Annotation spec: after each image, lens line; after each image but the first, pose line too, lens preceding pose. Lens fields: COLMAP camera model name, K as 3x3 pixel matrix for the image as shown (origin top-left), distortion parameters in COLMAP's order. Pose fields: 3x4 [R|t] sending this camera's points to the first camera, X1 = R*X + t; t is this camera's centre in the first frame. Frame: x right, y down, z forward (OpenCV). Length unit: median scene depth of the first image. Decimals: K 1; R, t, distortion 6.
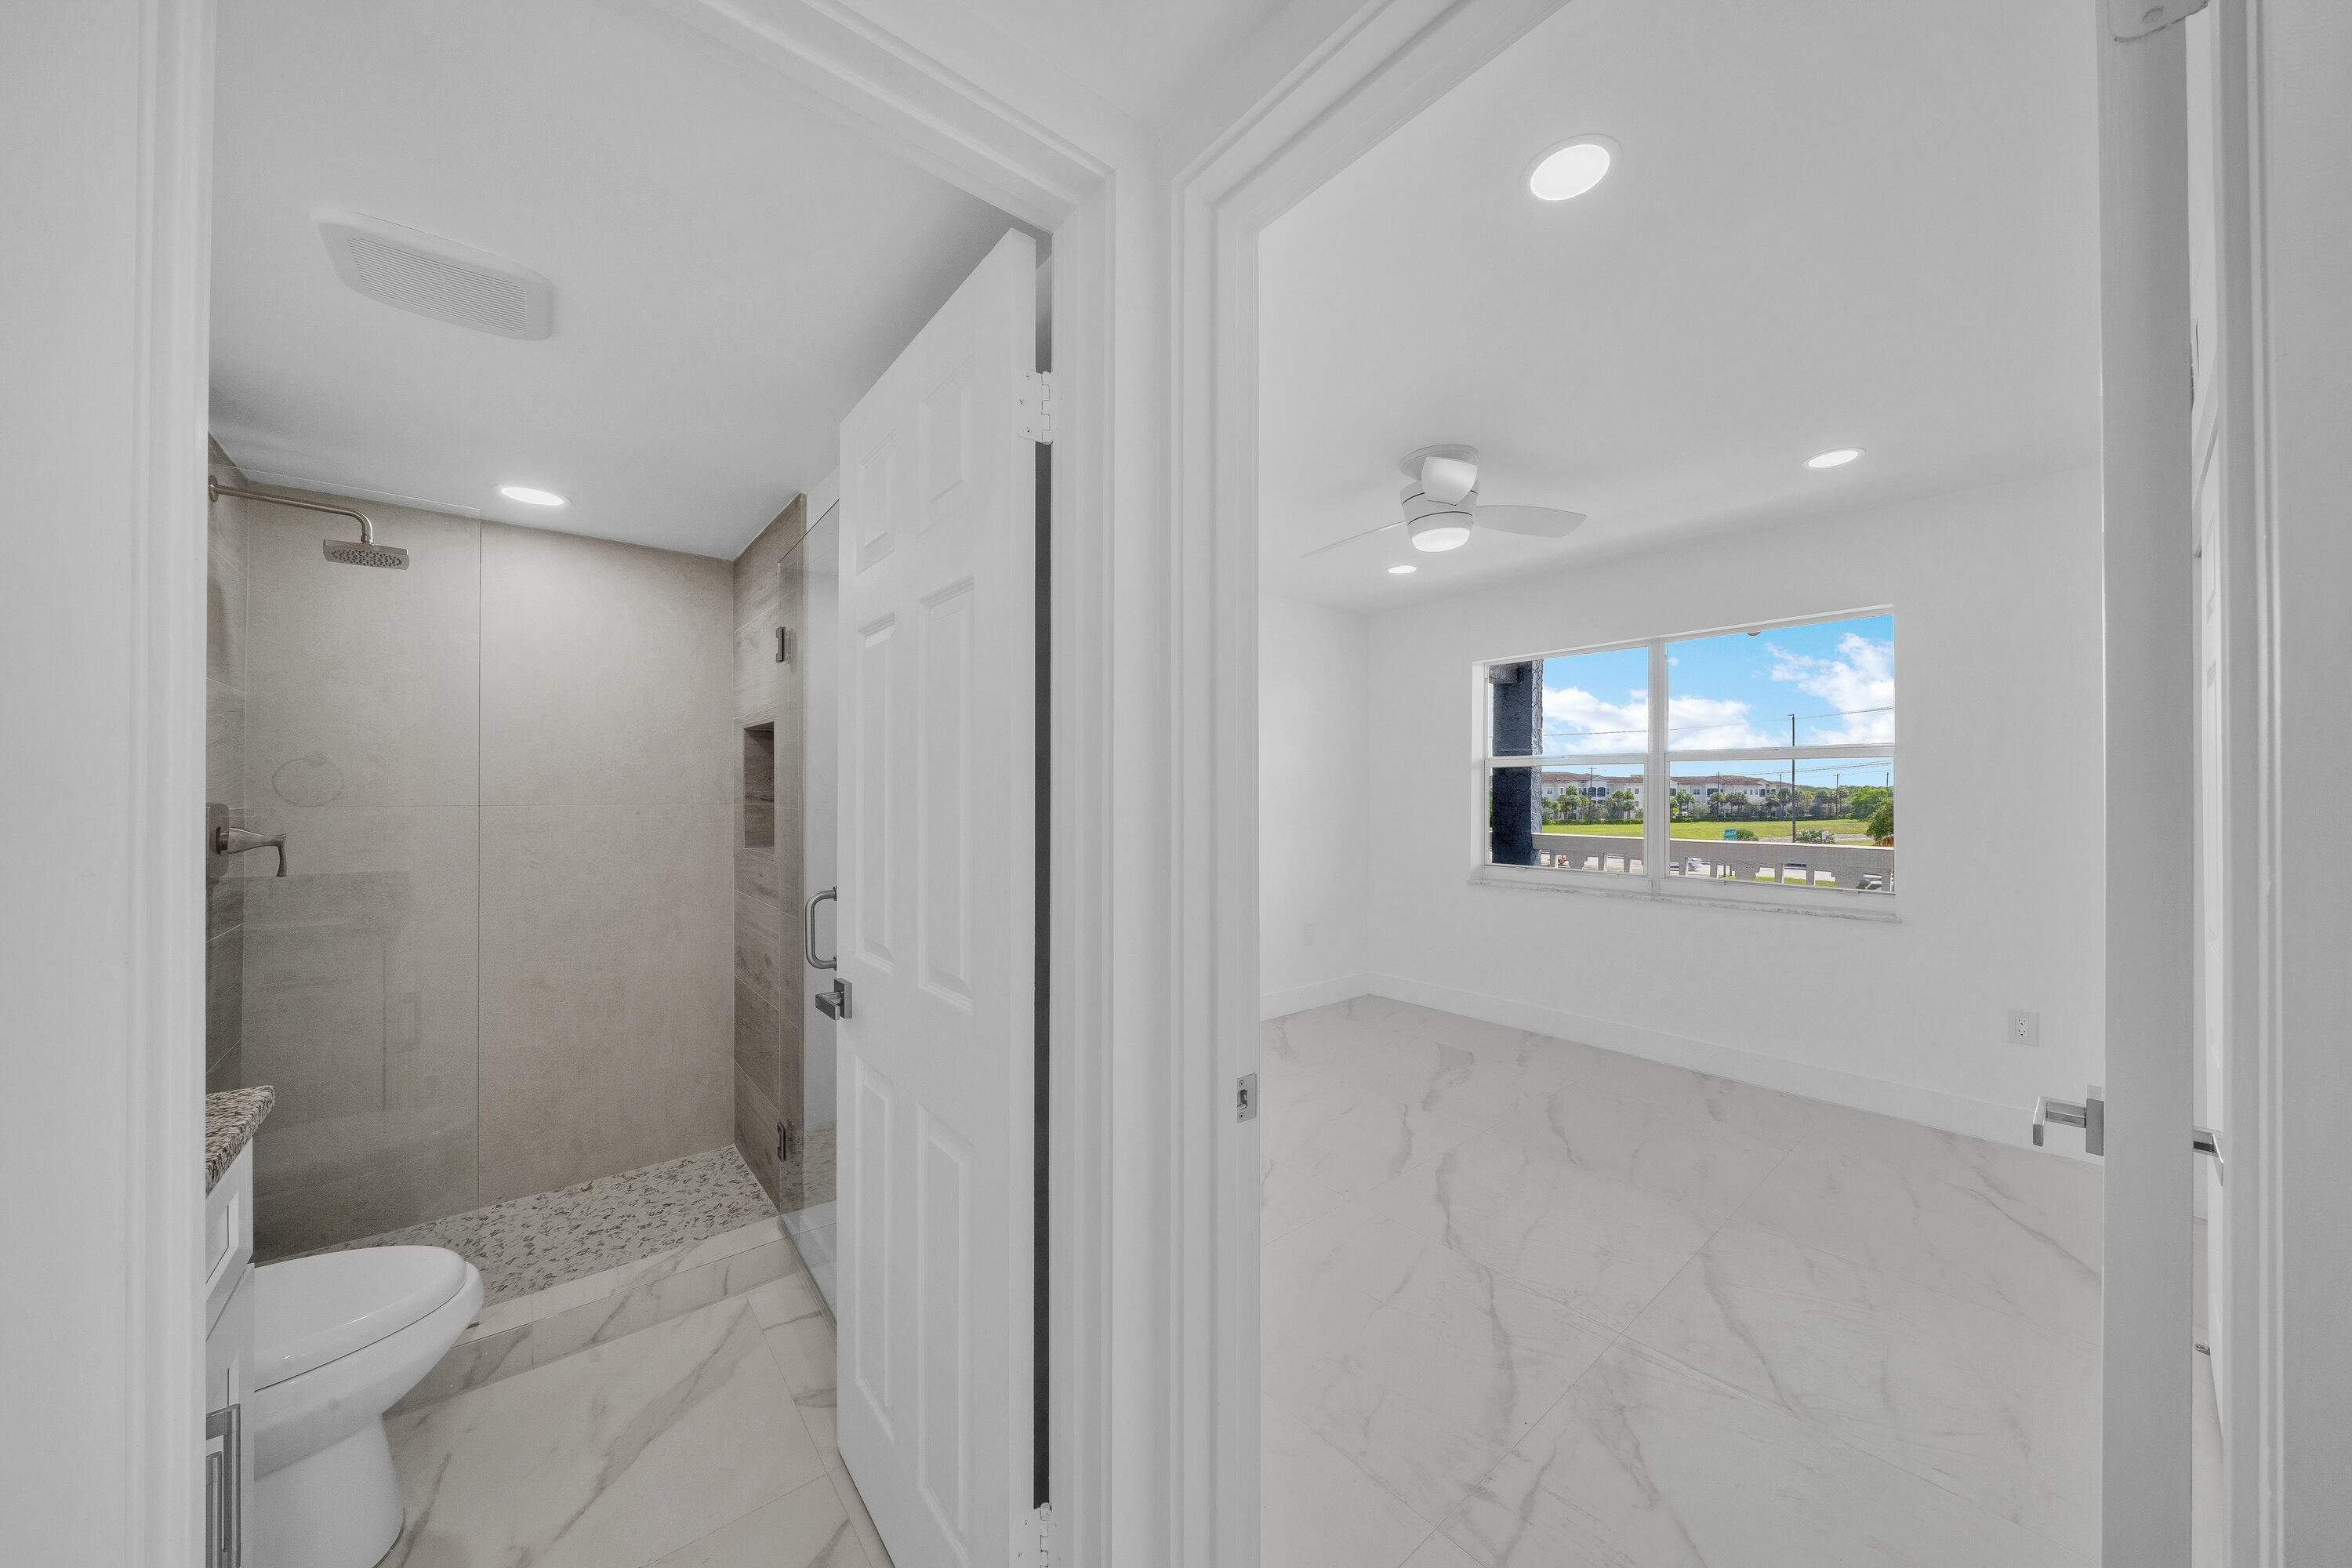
lens RADIAL K [[807.1, 0, 1171.8], [0, 807.1, 798.4], [0, 0, 1]] dist [-0.000617, -0.000067]
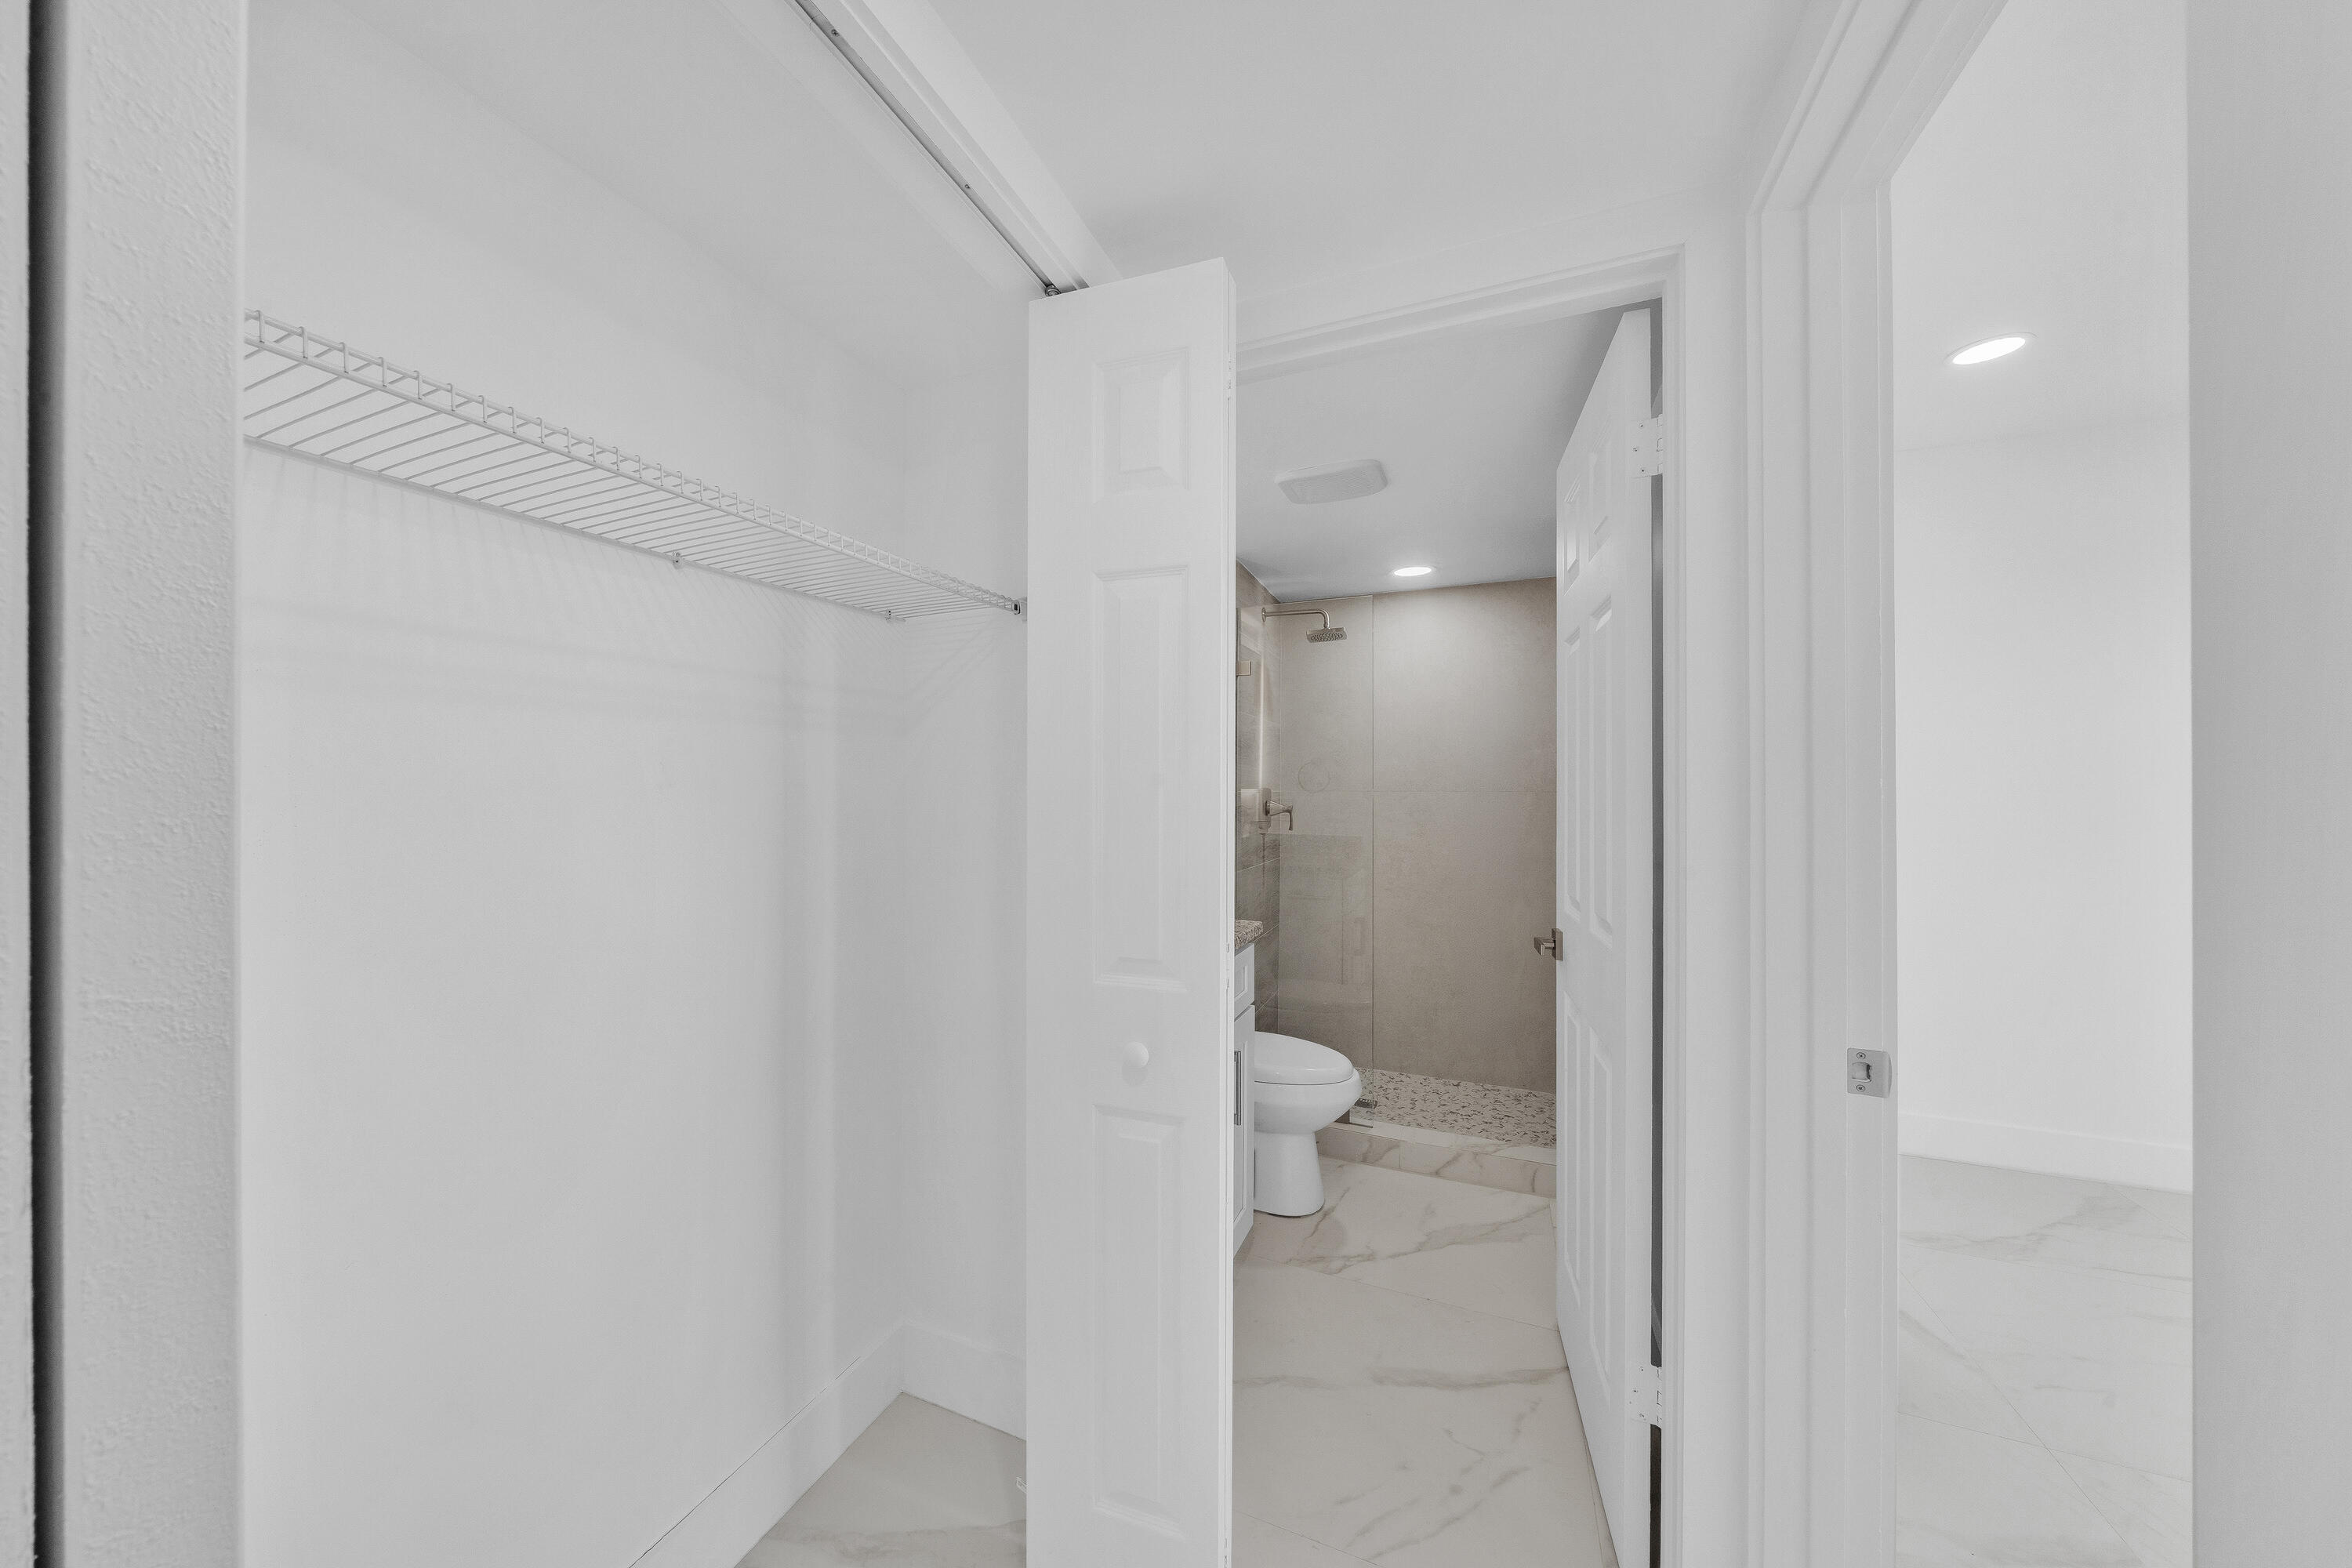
lens RADIAL K [[807.1, 0, 1171.8], [0, 807.1, 798.4], [0, 0, 1]] dist [-0.000617, -0.000067]
pose [[0.519803, 0.007283, -0.854255, 0.248295], [-0.000389, 0.999966, 0.008289, 0.014404], [0.854286, -0.003976, 0.519788, -0.120217]]
